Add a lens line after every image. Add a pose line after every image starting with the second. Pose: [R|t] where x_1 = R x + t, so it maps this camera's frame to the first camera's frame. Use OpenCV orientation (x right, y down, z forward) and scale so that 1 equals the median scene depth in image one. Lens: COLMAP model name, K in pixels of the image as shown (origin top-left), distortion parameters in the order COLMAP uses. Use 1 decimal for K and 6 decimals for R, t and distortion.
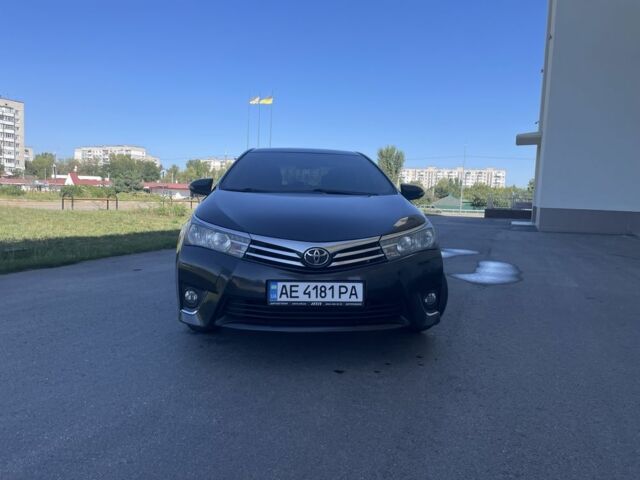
lens RADIAL K [[487.0, 0, 321.4], [0, 487.0, 240.1], [0, 0, 1]] dist [0.008045, -0.002619]
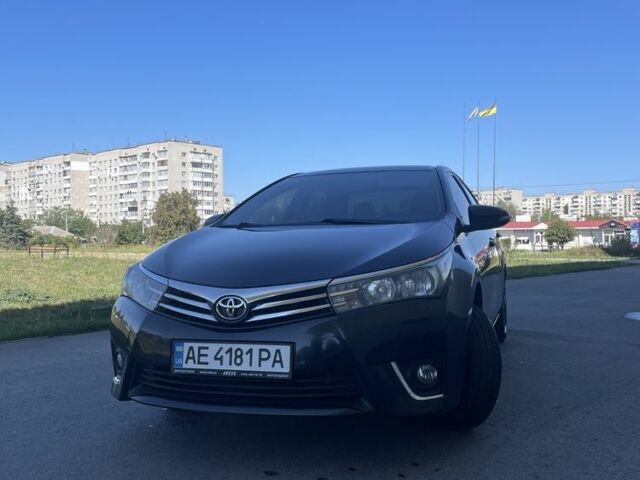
lens RADIAL K [[644.3, 0, 320.2], [0, 644.3, 240.4], [0, 0, 1]] dist [0.011798, 0.000000]
pose [[0.922466, -0.045034, -0.383442, 0.489236], [0.010093, 0.995647, -0.092654, 0.023825], [0.385945, 0.081600, 0.918906, 0.152616]]
